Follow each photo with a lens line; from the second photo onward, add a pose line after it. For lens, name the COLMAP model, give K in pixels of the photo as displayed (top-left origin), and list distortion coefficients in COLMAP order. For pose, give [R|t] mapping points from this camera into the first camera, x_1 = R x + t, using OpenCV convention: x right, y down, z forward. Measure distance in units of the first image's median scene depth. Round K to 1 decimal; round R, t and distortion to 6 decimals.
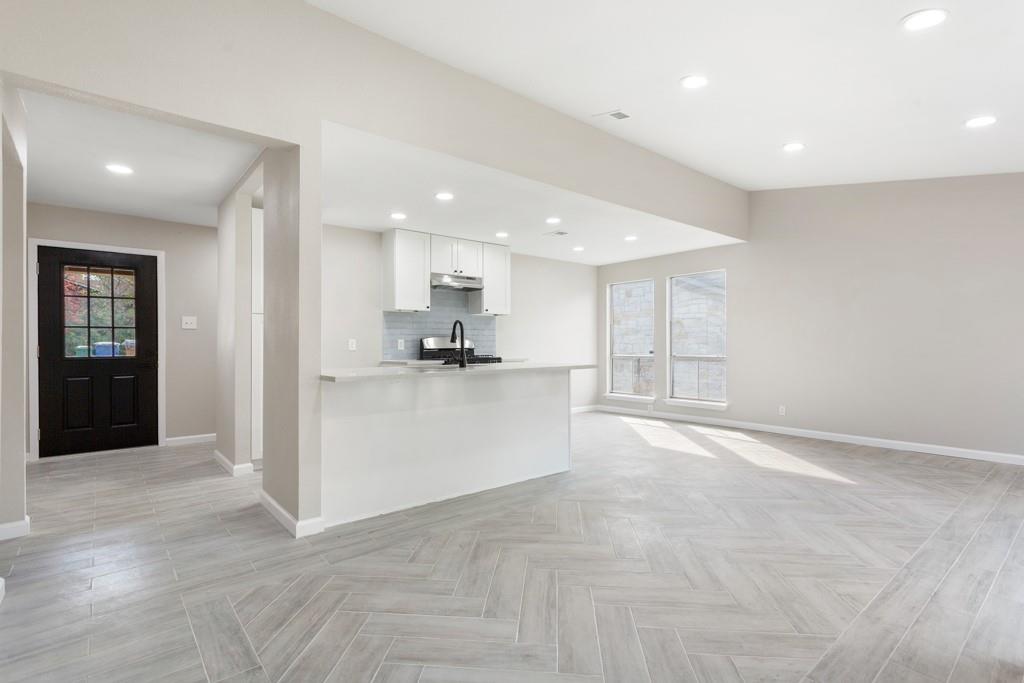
lens RADIAL K [[496.7, 0, 511.3], [0, 496.7, 342.1], [0, 0, 1]] dist [0.001500, 0.001399]
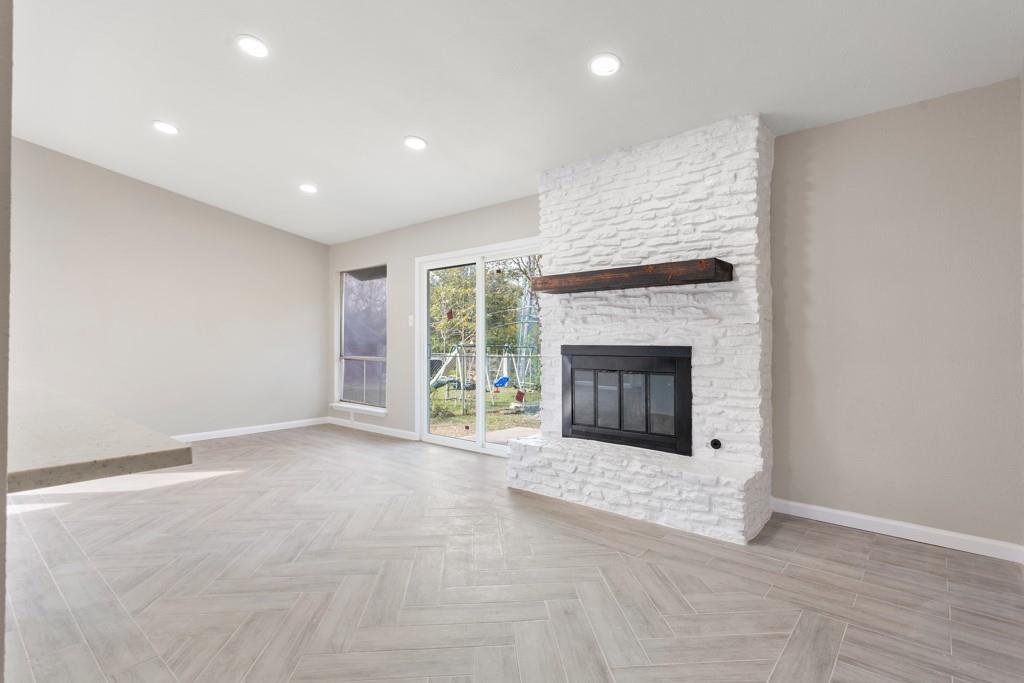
lens RADIAL K [[496.7, 0, 511.3], [0, 496.7, 338.6], [0, 0, 1]] dist [0.001500, 0.001399]
pose [[-0.170917, 0.009000, 0.985244, -0.322629], [-0.003583, 0.999946, -0.009756, -0.000528], [-0.985279, -0.005198, -0.170875, 0.389377]]
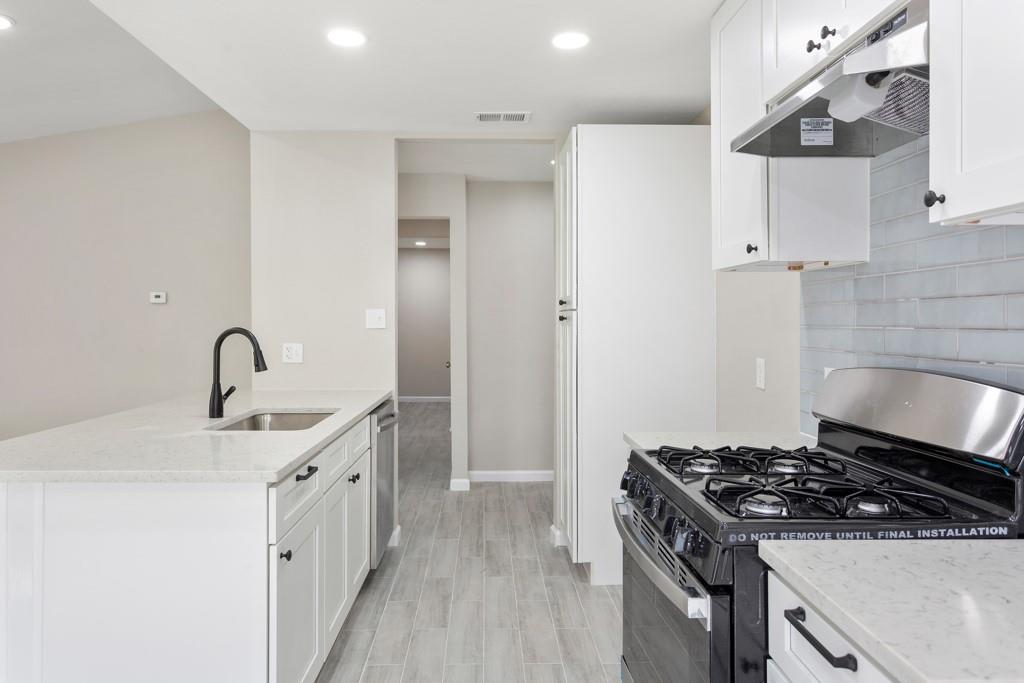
lens RADIAL K [[686.3, 0, 508.3], [0, 686.3, 334.5], [0, 0, 1]] dist [0.000673, 0.000568]
pose [[-0.613565, 0.021043, -0.789364, 0.184703], [0.008330, 0.999762, 0.020177, -0.033034], [0.789600, 0.005804, -0.613594, 1.090336]]
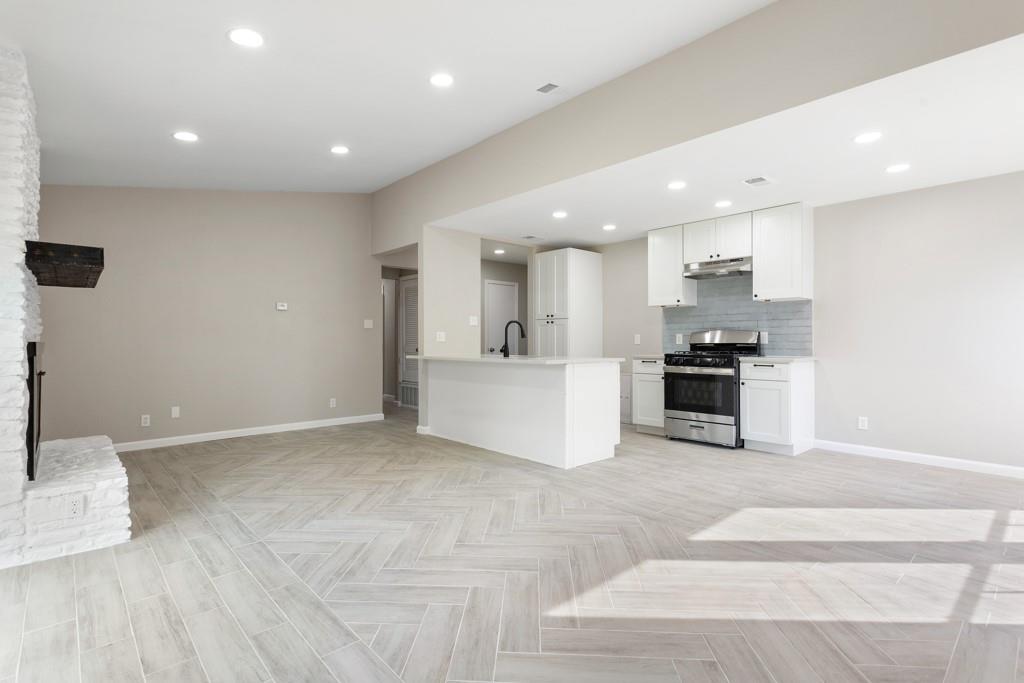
lens RADIAL K [[496.7, 0, 506.6], [0, 496.7, 341.8], [0, 0, 1]] dist [0.001500, 0.001399]
pose [[0.034995, 0.006160, -0.999369, 0.775790], [0.007225, 0.999953, 0.006416, 0.001356], [0.999361, -0.007445, 0.034949, 0.612325]]
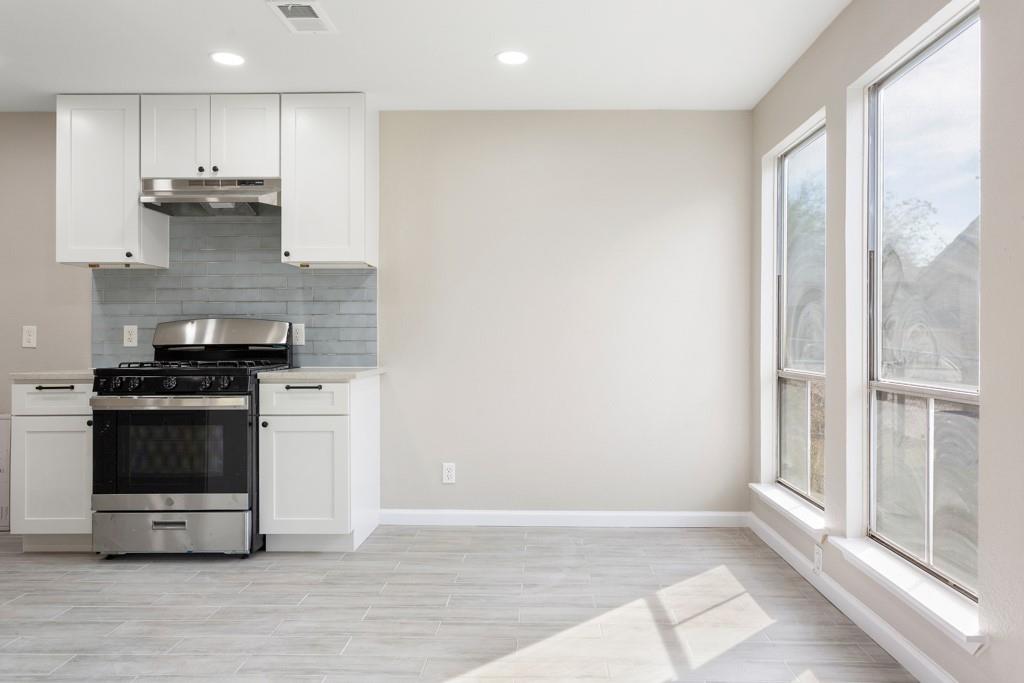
lens RADIAL K [[739.2, 0, 528.8], [0, 739.2, 327.9], [0, 0, 1]] dist [0.003054, 0.004851]
pose [[0.758385, -0.005736, -0.651781, 0.541389], [0.001993, 0.999977, -0.006481, 0.002486], [0.651803, 0.003616, 0.758379, 0.705204]]
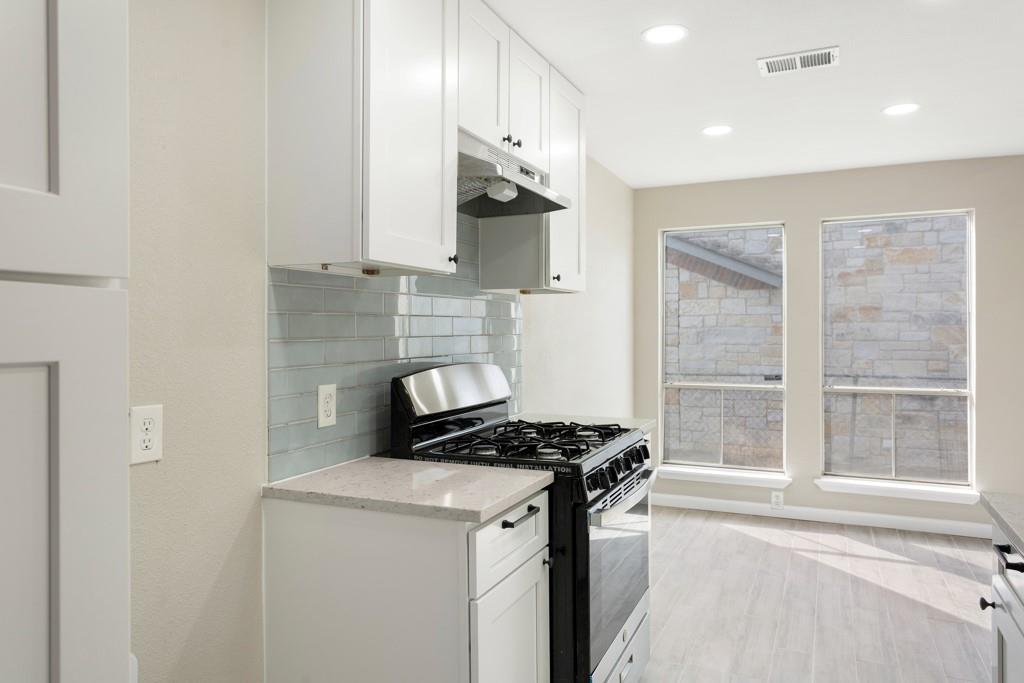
lens RADIAL K [[699.4, 0, 509.6], [0, 699.4, 331.6], [0, 0, 1]] dist [0.009920, -0.000145]
pose [[0.899542, 0.000839, 0.436834, -0.292317], [-0.003962, 0.999973, 0.006238, -0.034181], [-0.436817, -0.007342, 0.899520, 0.646894]]
